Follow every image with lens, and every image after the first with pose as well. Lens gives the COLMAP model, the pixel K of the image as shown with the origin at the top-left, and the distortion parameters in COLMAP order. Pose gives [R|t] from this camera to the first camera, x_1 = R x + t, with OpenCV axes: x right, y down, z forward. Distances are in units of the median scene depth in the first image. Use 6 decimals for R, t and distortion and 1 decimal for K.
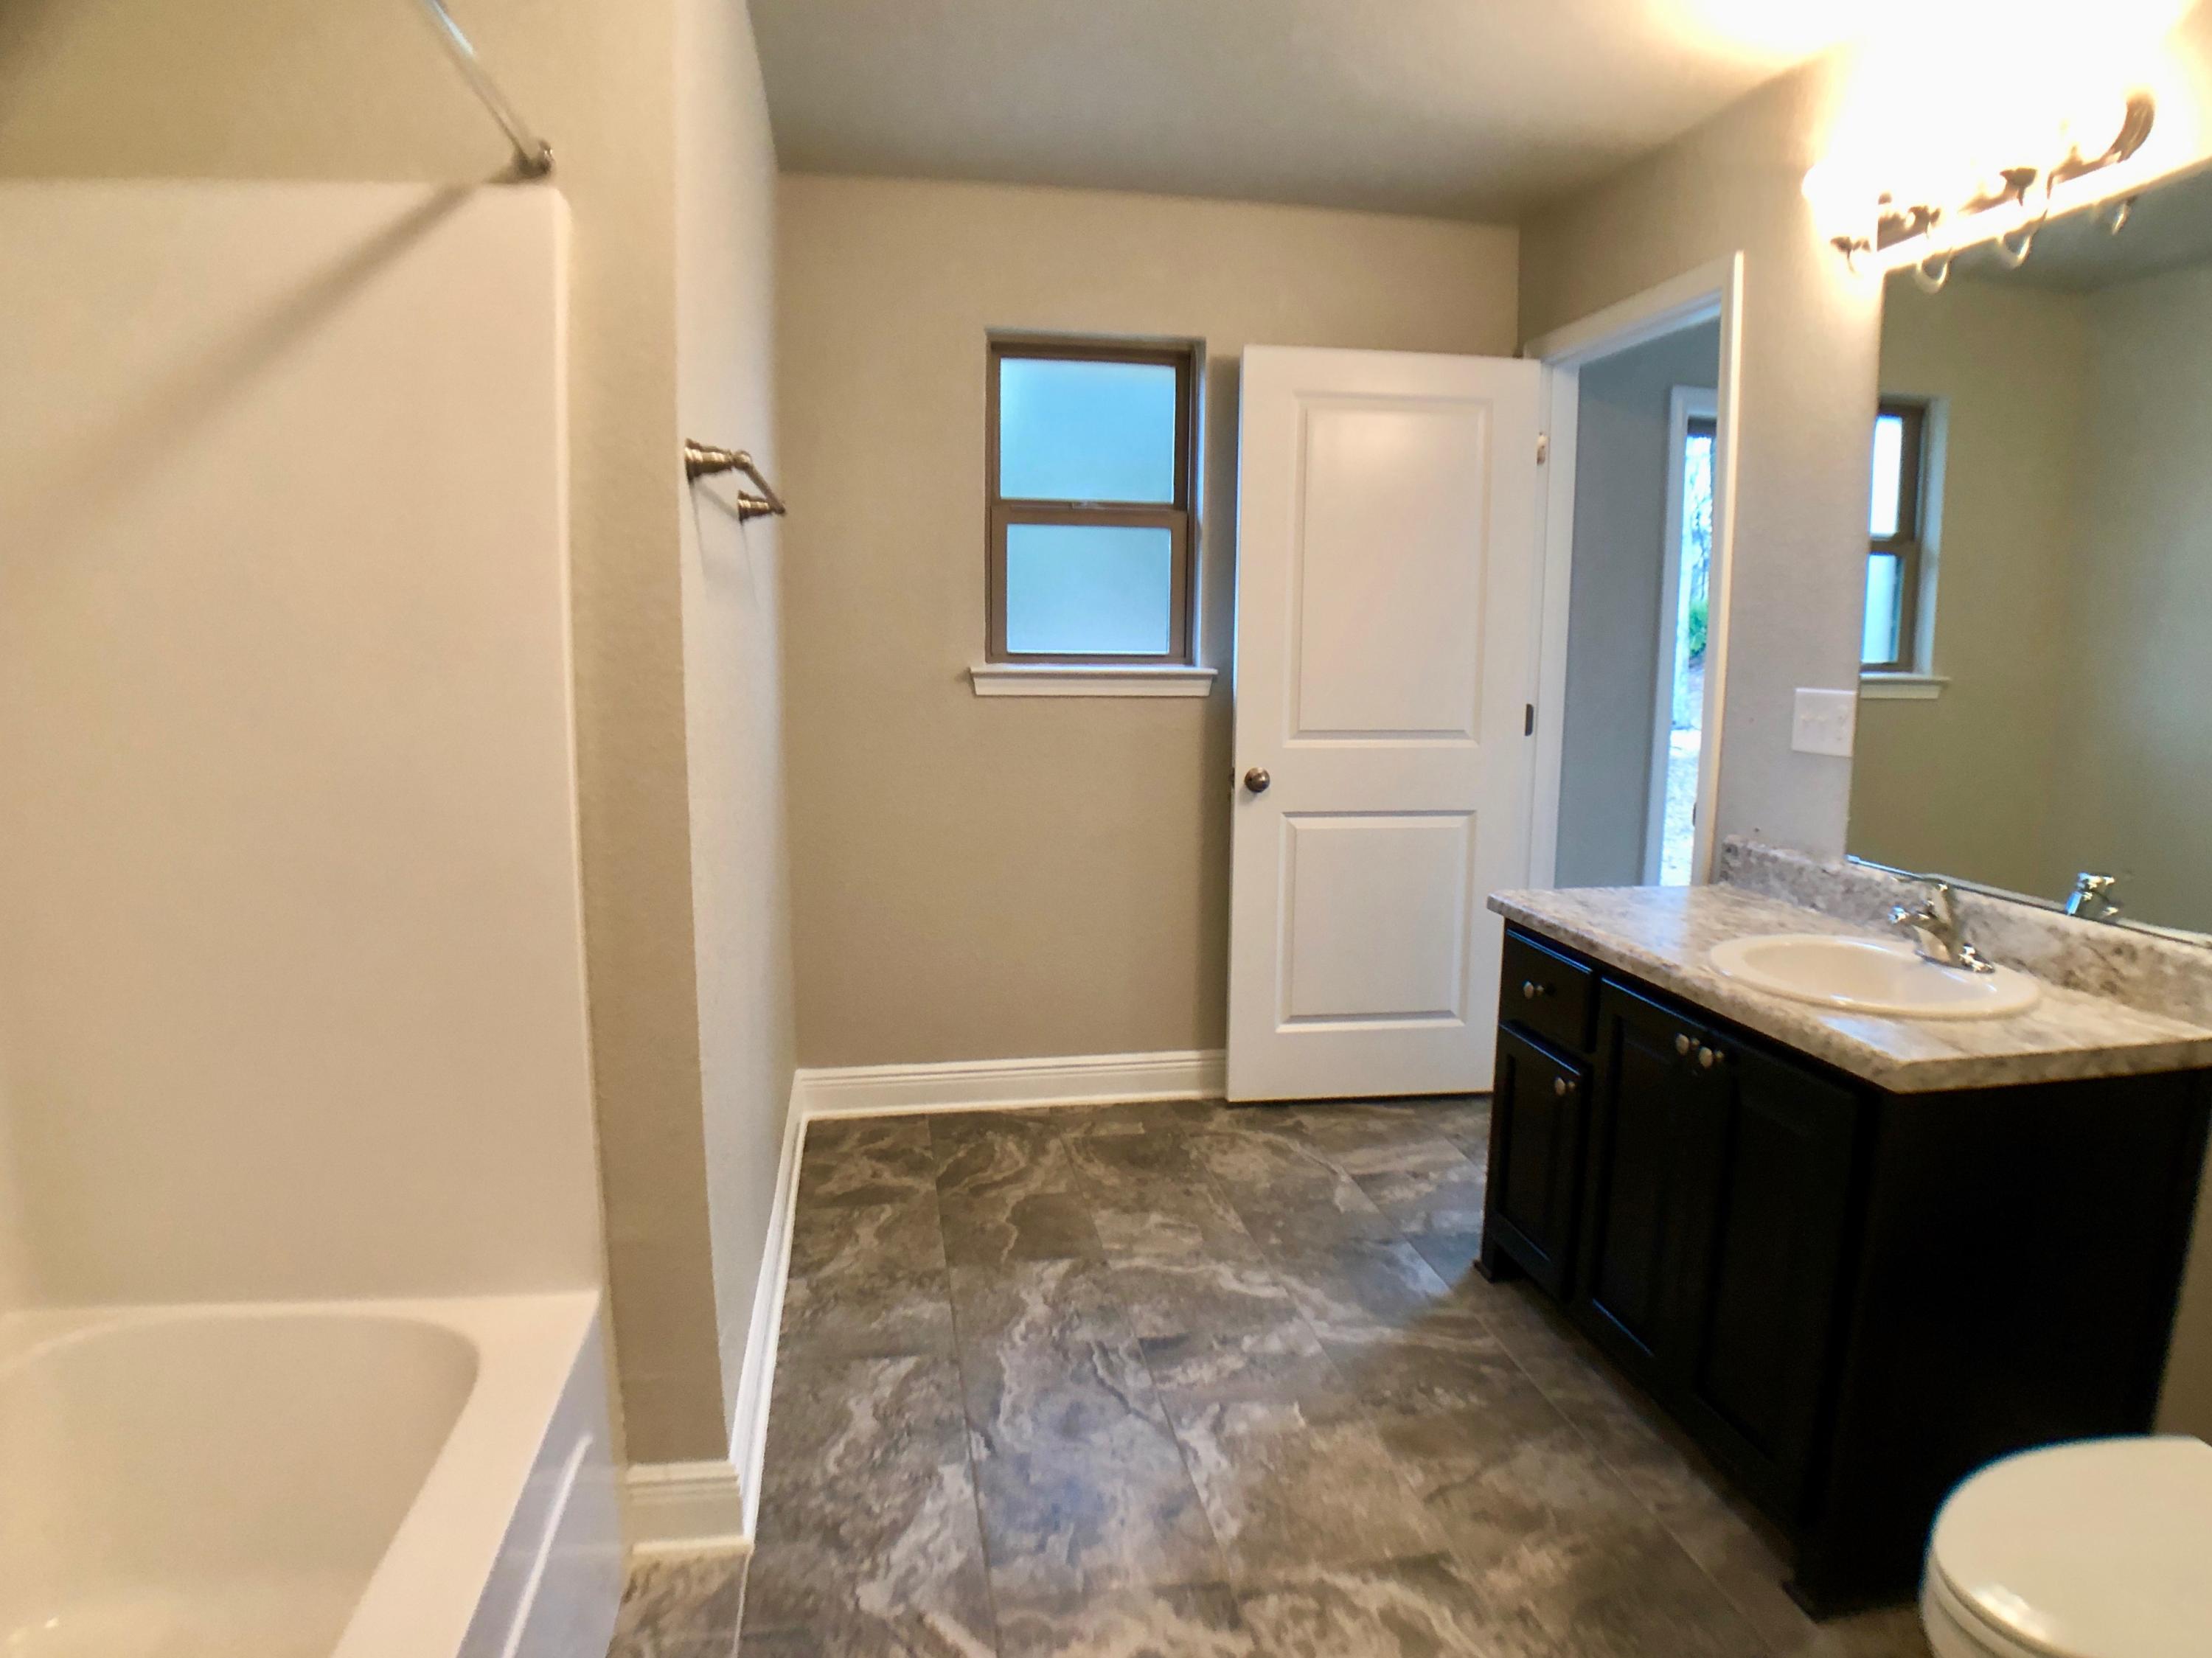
lens RADIAL K [[1269.4, 0, 1113.6], [0, 1269.4, 829.0], [0, 0, 1]] dist [-0.093320, 0.015945]
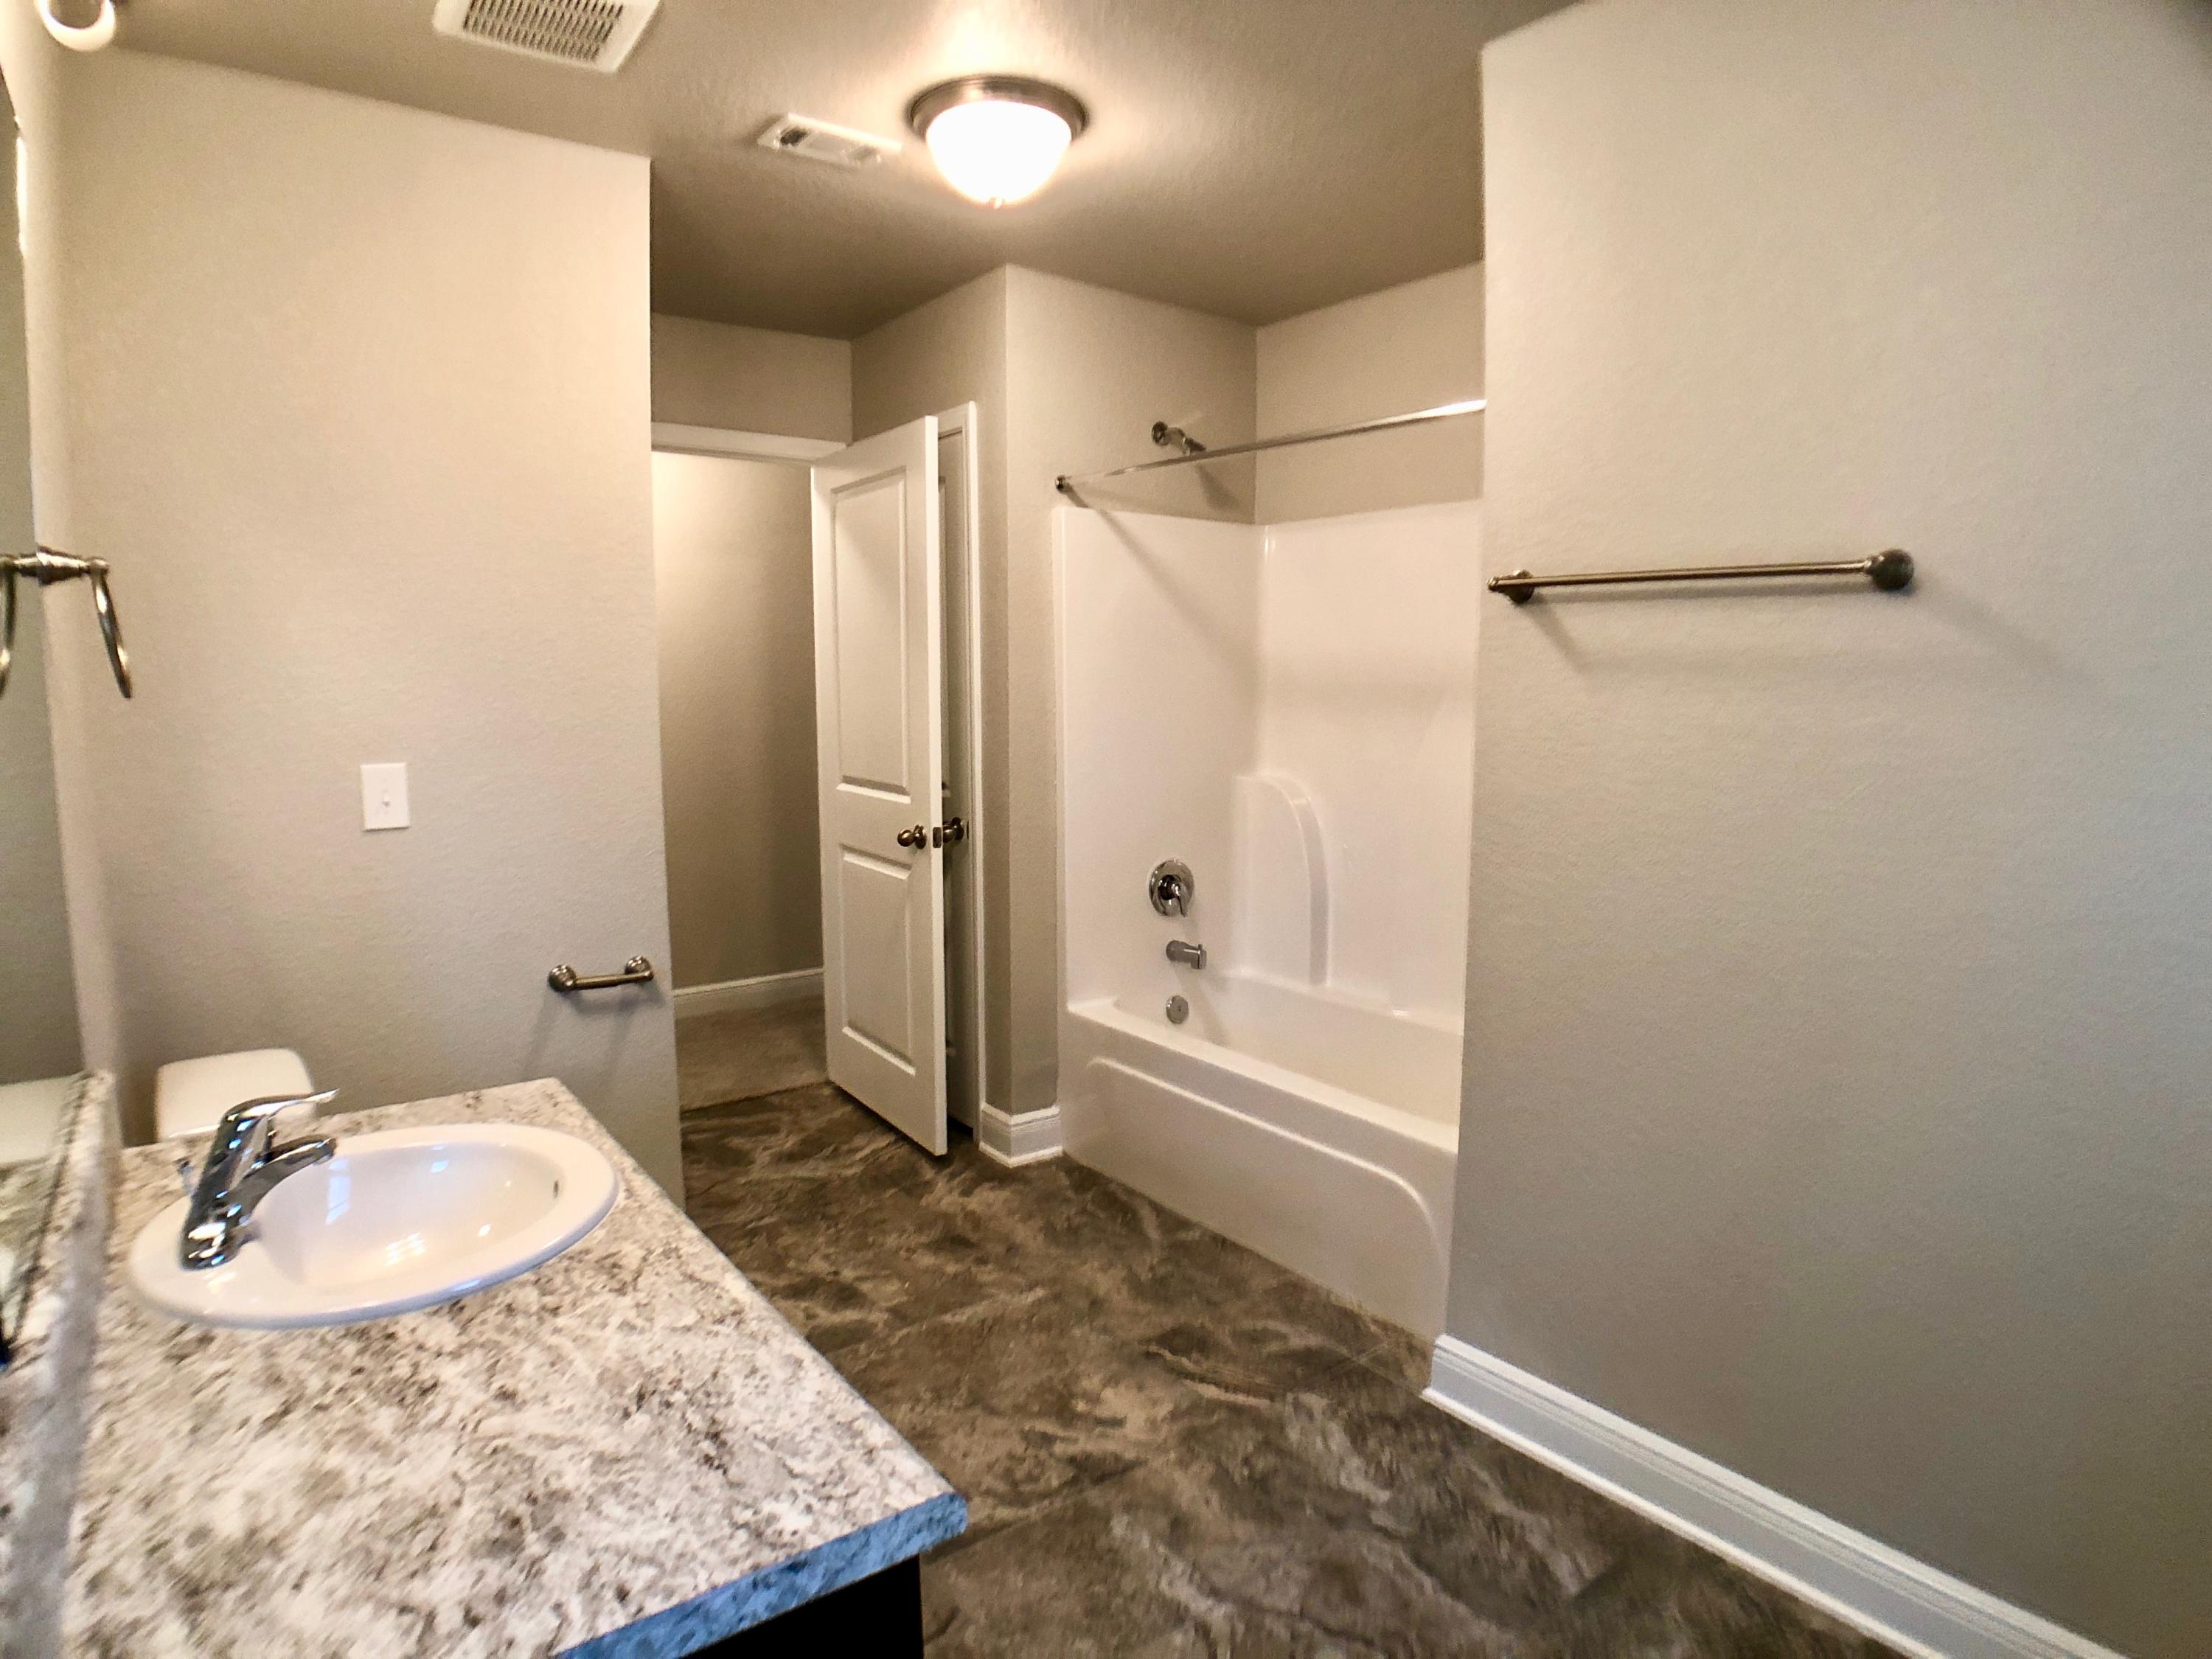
lens RADIAL K [[1269.5, 0, 1113.6], [0, 1269.5, 829.5], [0, 0, 1]] dist [-0.093320, 0.015945]
pose [[-0.883728, 0.044414, -0.465888, 0.547169], [-0.081431, 0.965709, 0.246527, -0.283118], [0.460862, 0.255800, -0.849807, 1.662164]]
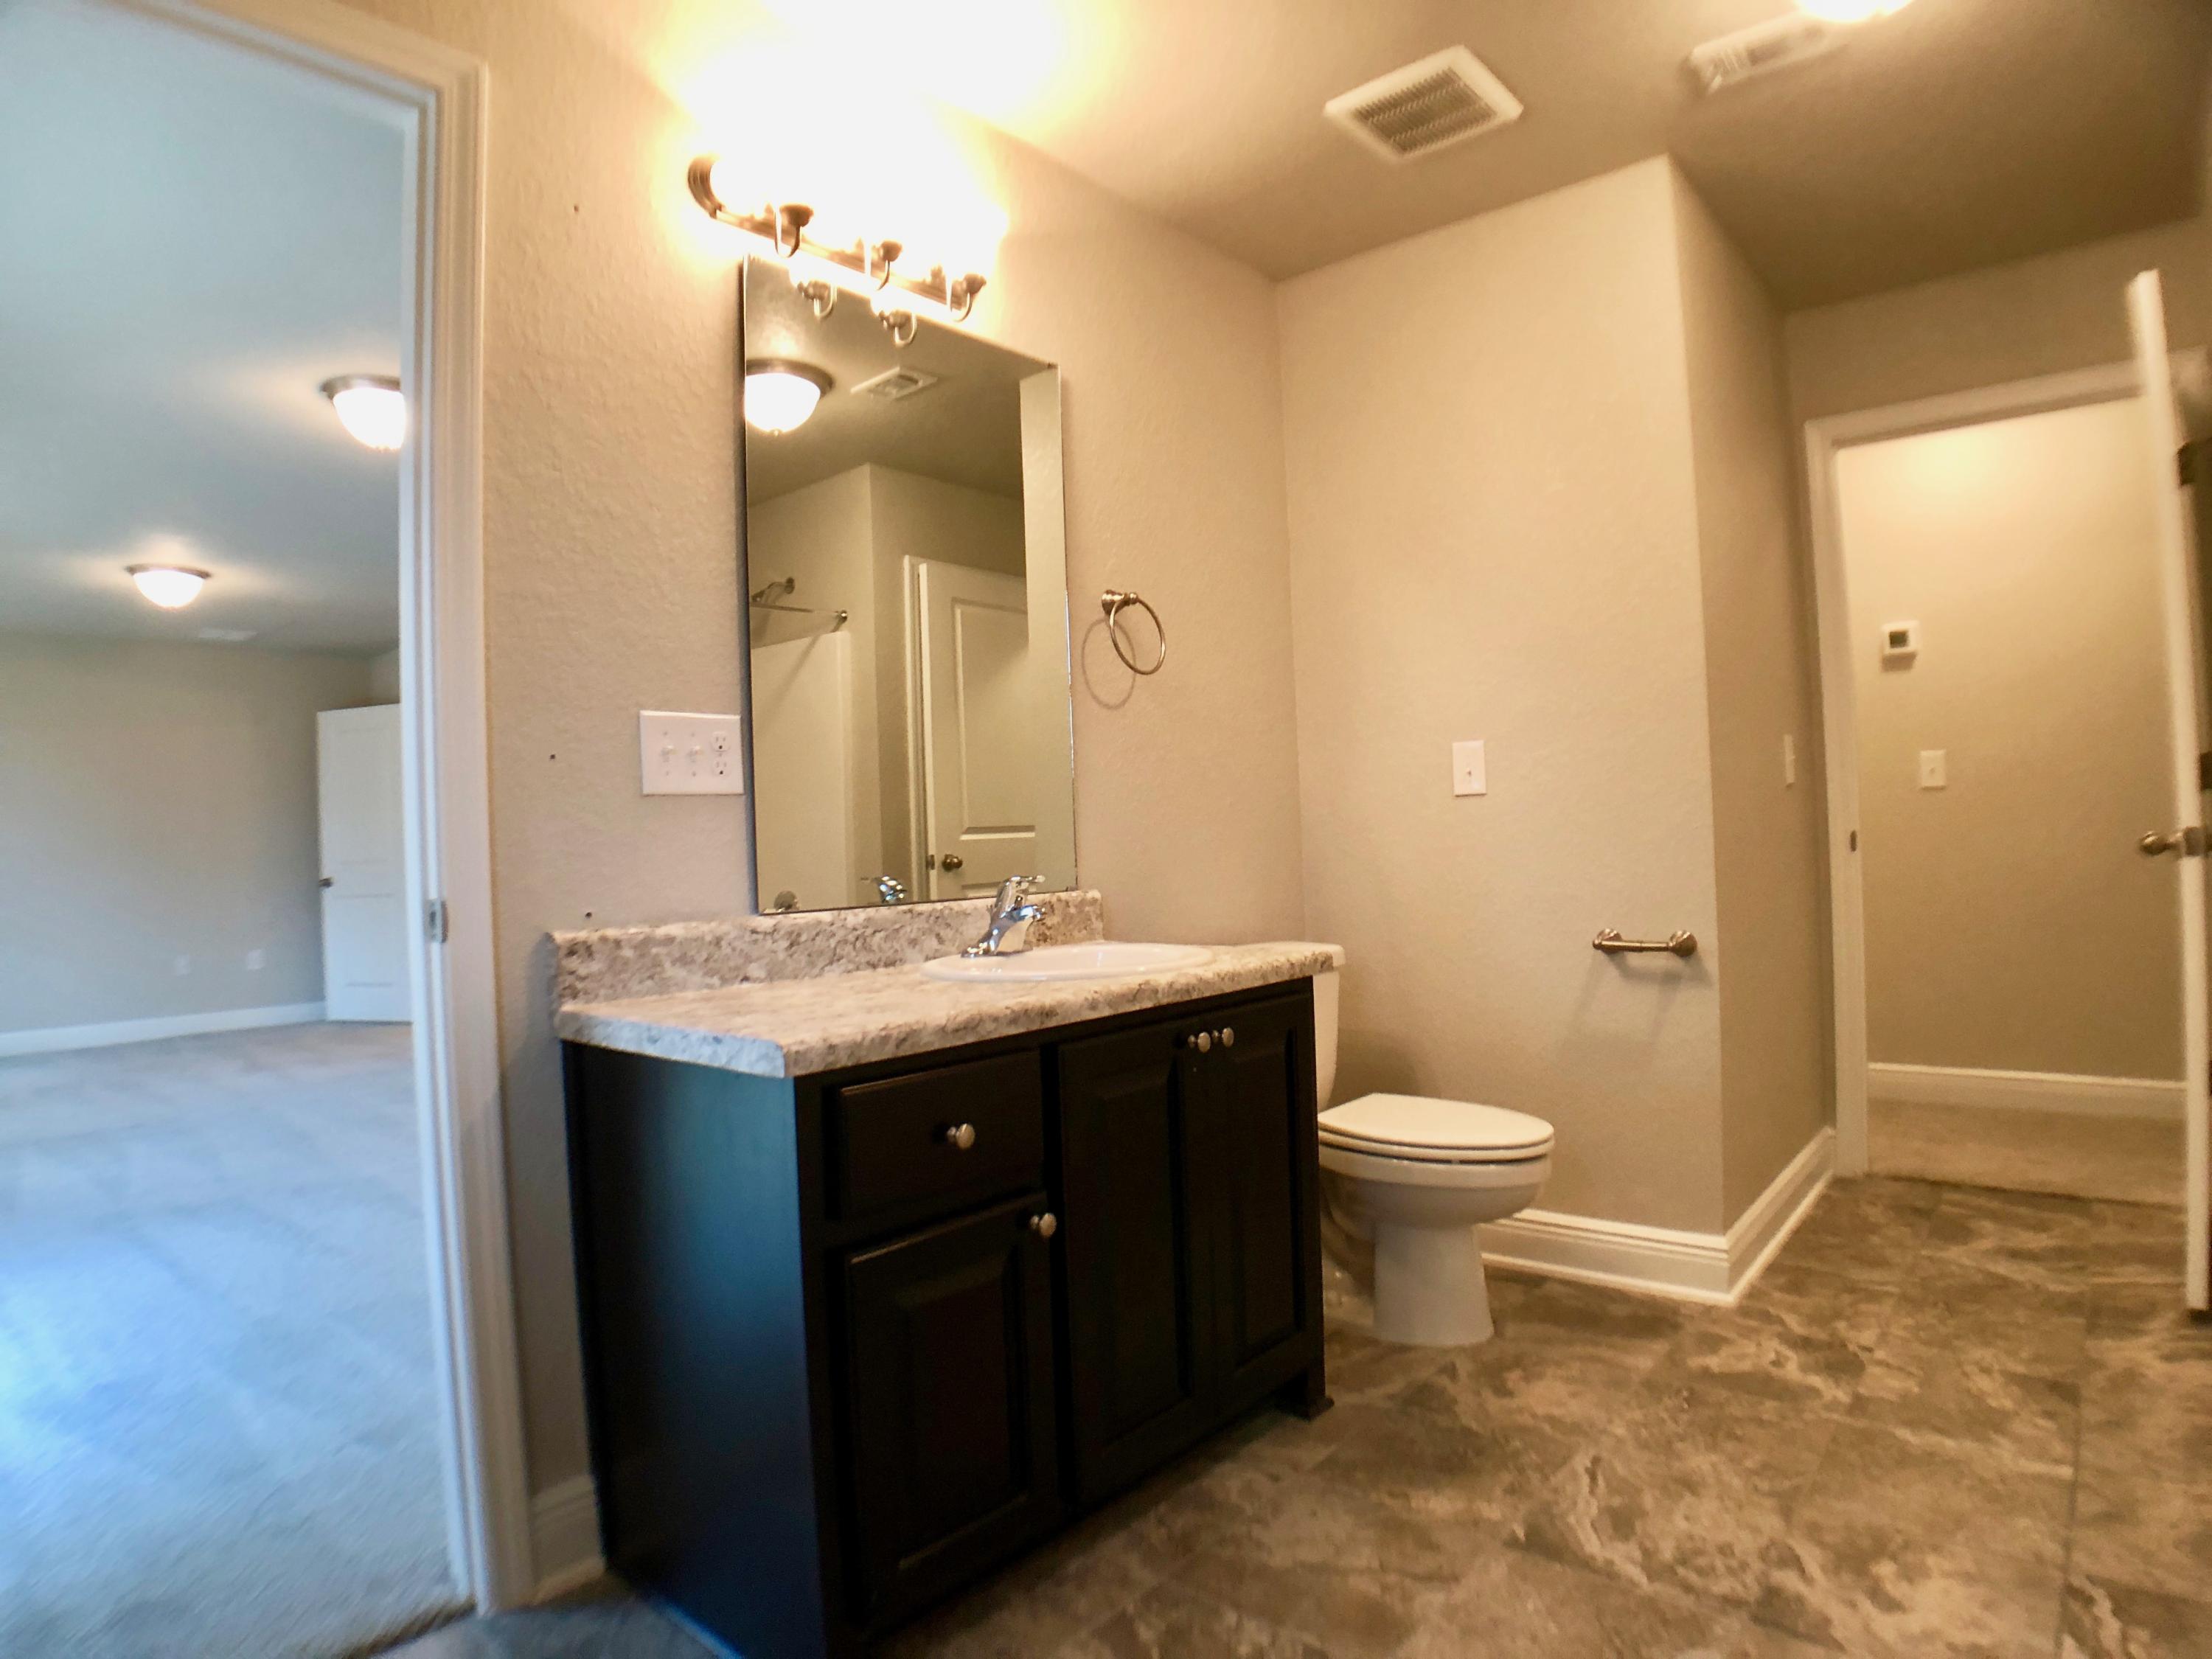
lens RADIAL K [[1269.5, 0, 1113.6], [0, 1269.5, 829.5], [0, 0, 1]] dist [-0.093320, 0.015945]
pose [[-0.630158, 0.017749, 0.776264, -0.267545], [0.139885, 0.985976, 0.091012, -0.090179], [-0.763763, 0.165940, -0.623804, 1.589959]]
